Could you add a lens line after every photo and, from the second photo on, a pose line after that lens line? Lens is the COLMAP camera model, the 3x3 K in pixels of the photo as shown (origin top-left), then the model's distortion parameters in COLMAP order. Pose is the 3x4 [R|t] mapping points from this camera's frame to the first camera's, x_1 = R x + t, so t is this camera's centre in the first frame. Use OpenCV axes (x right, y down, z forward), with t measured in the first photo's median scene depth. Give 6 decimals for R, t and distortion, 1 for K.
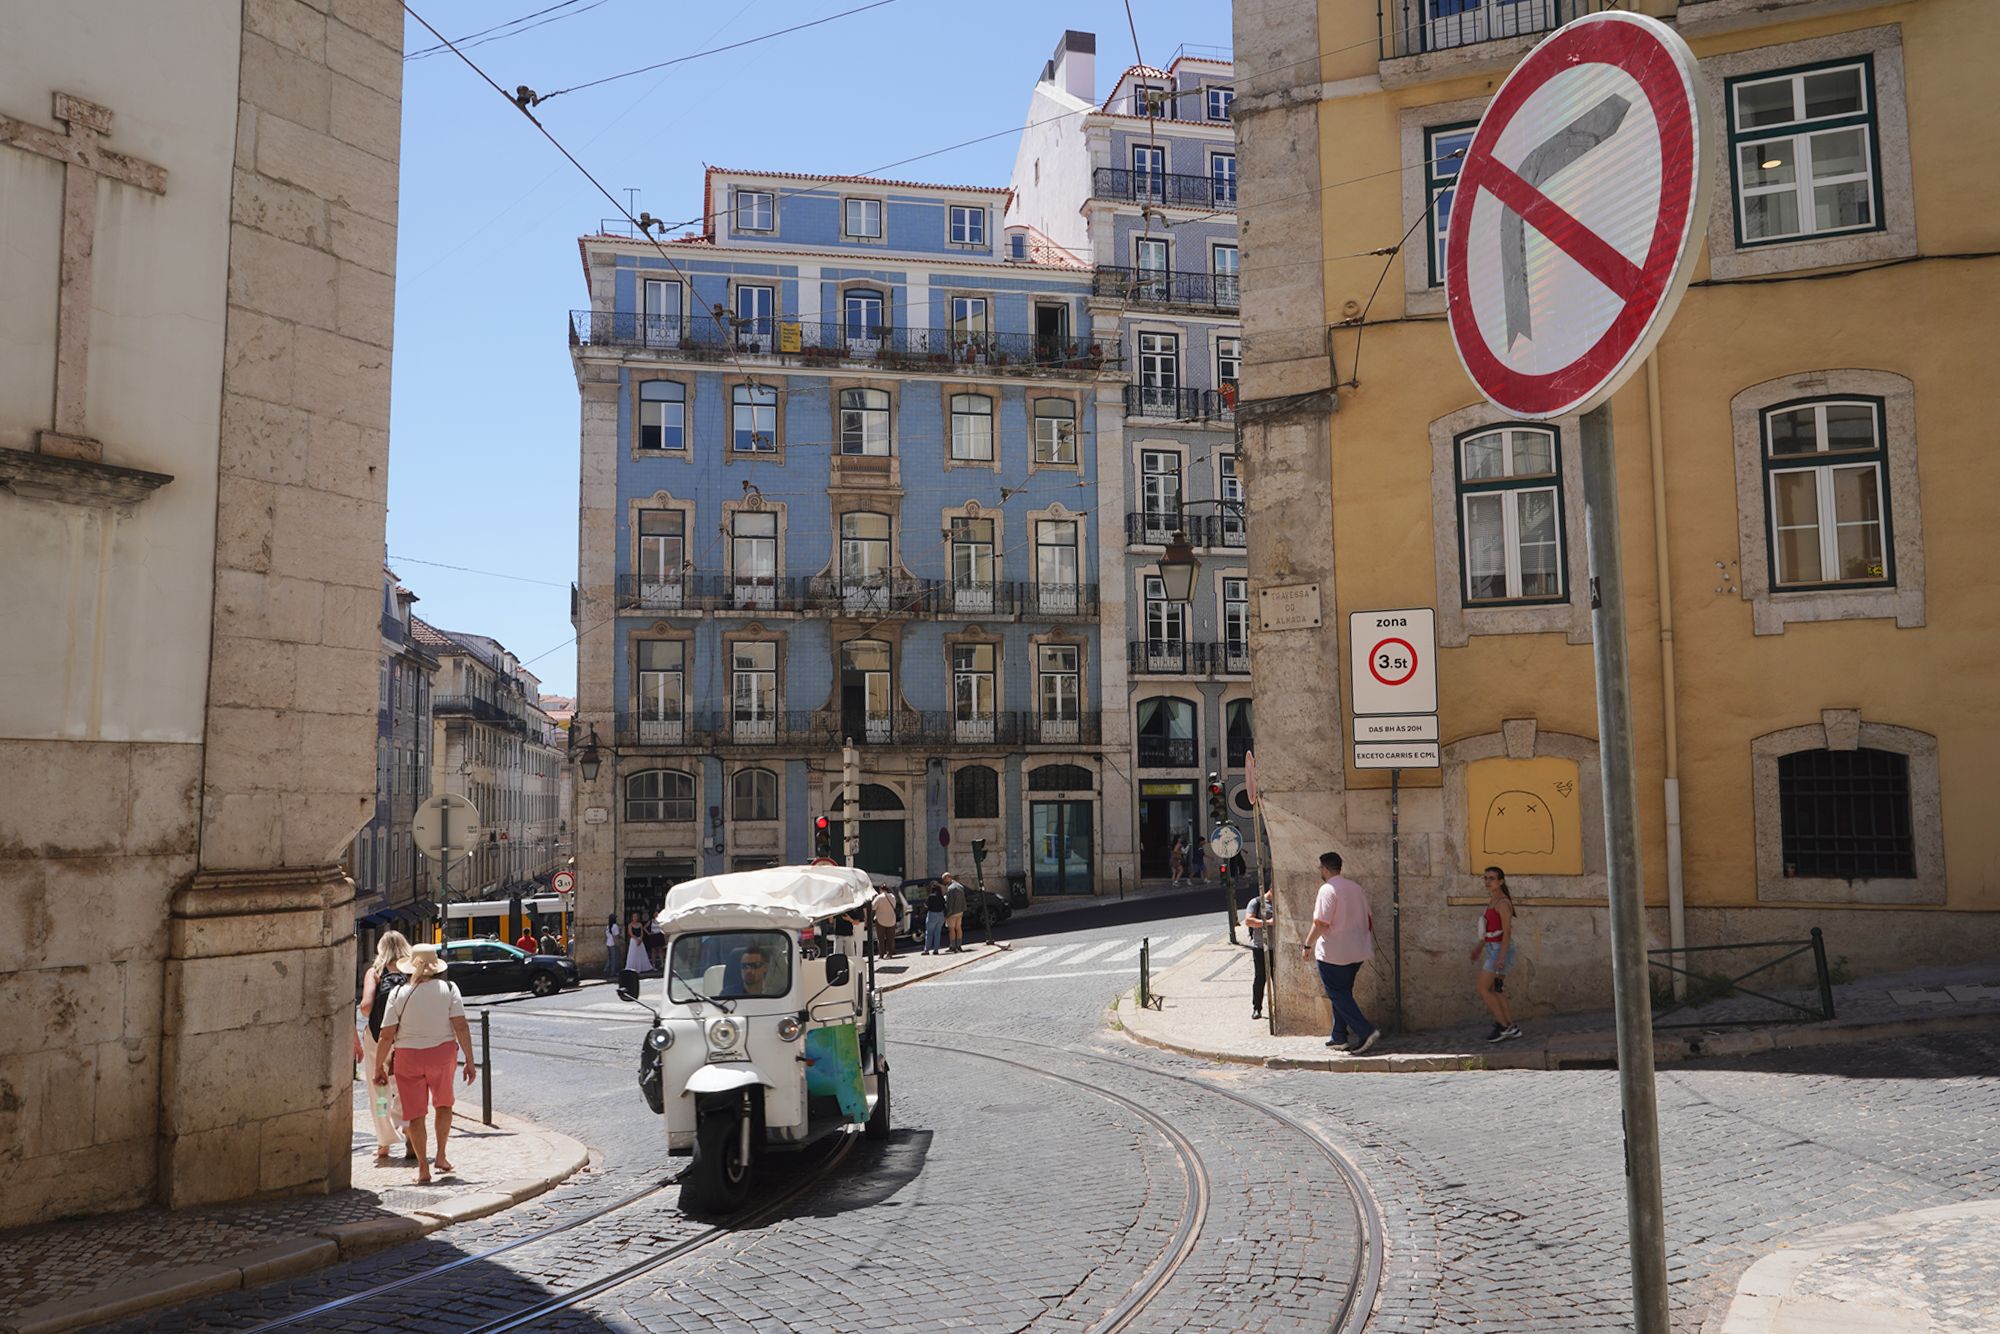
lens RADIAL K [[1464.1, 0, 993.7], [0, 1464.1, 674.4], [0, 0, 1]] dist [-0.018740, 0.014129]
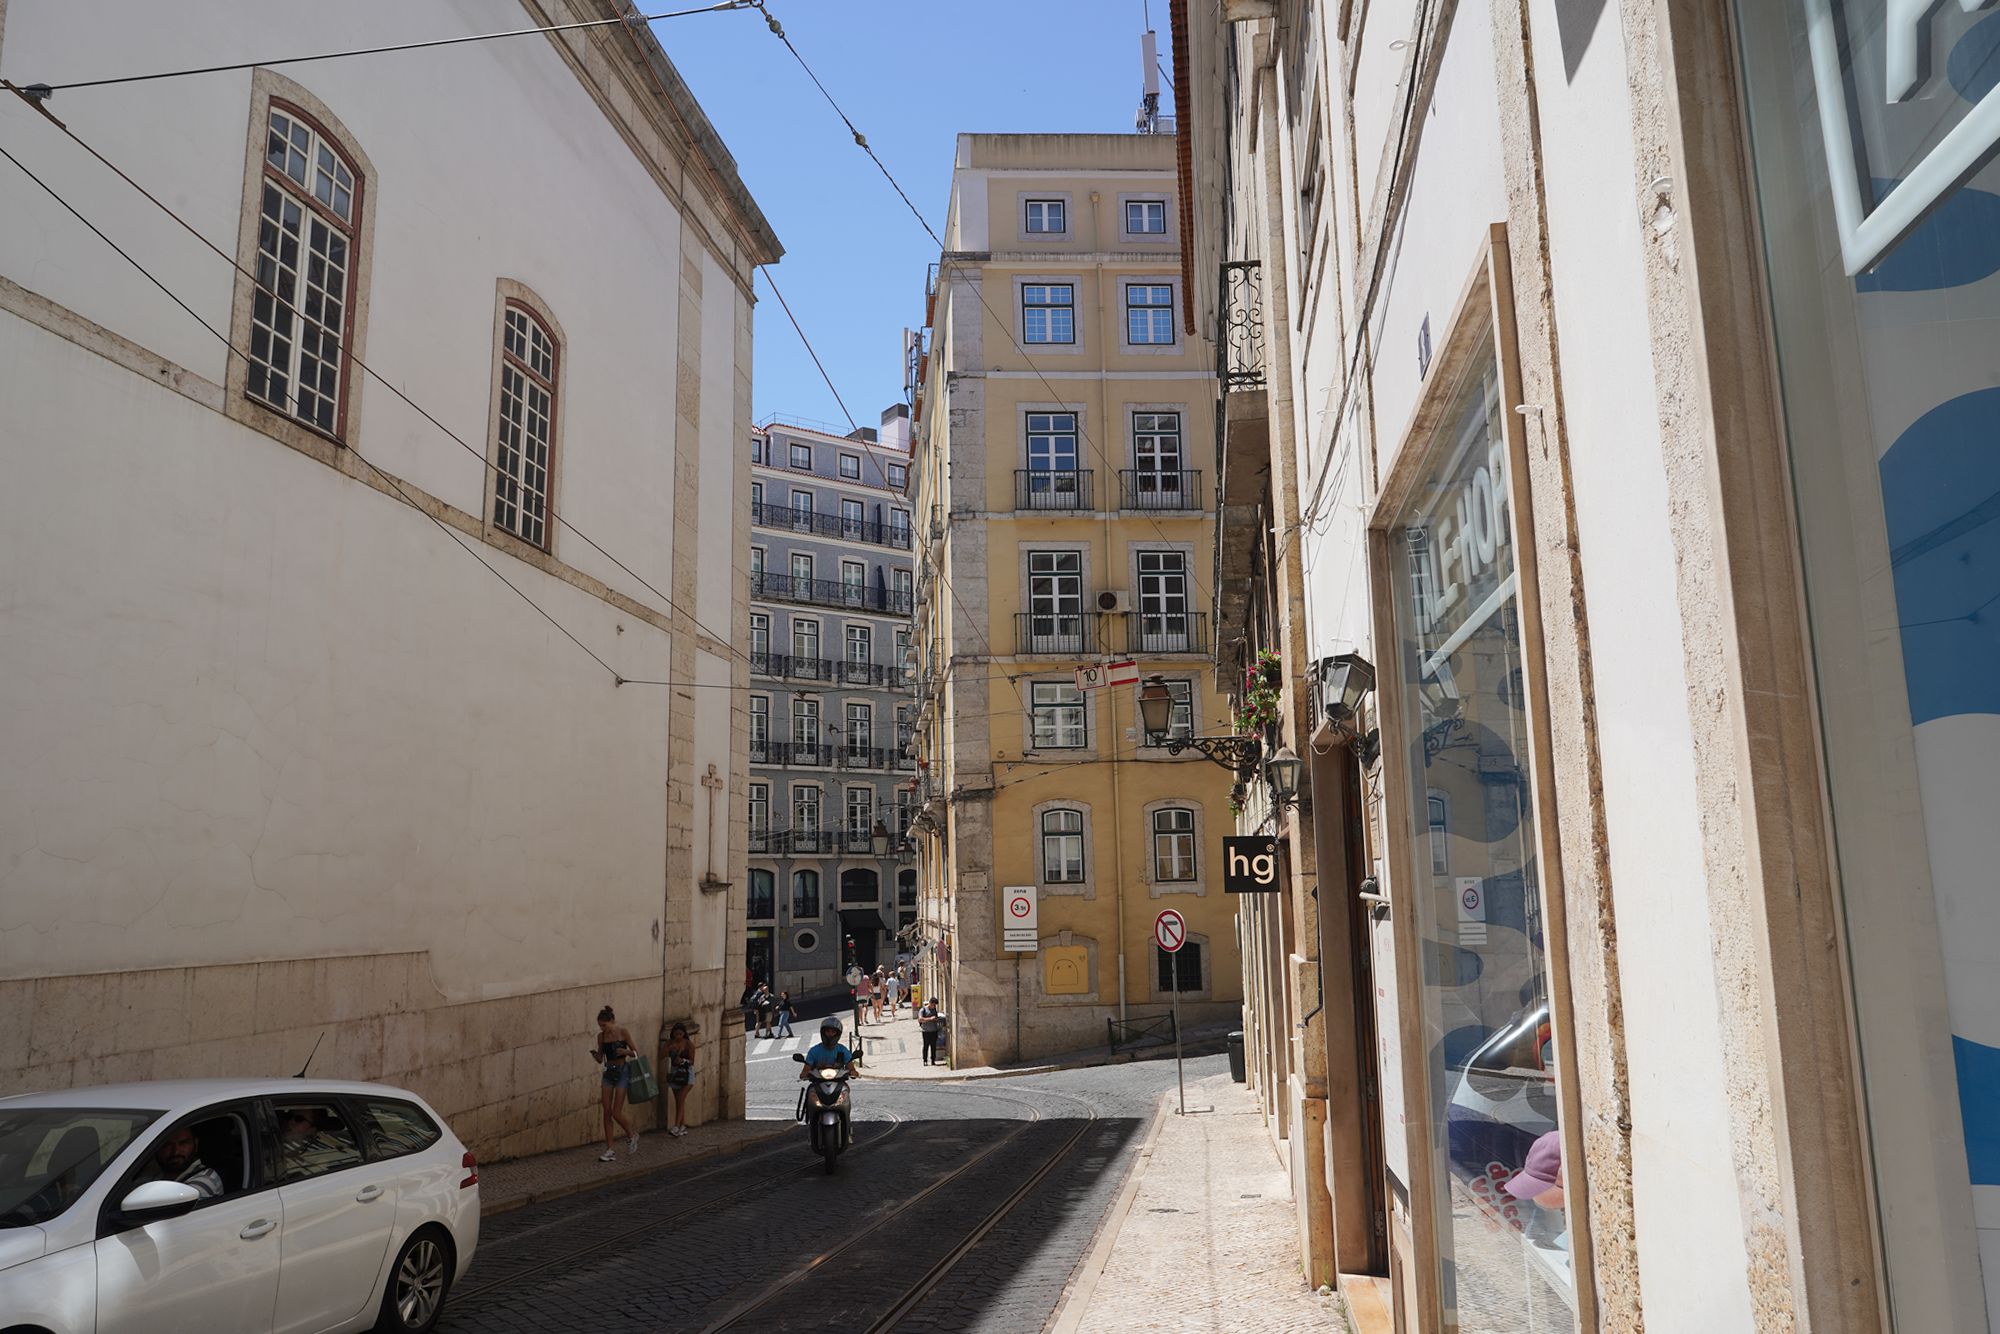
lens RADIAL K [[1389.3, 0, 1003.6], [0, 1389.3, 660.7], [0, 0, 1]] dist [-0.015978, 0.022465]
pose [[0.912329, 0.061630, 0.404793, -0.712249], [-0.022938, 0.994748, -0.099755, -0.184806], [-0.408815, 0.081724, 0.908951, -1.128371]]
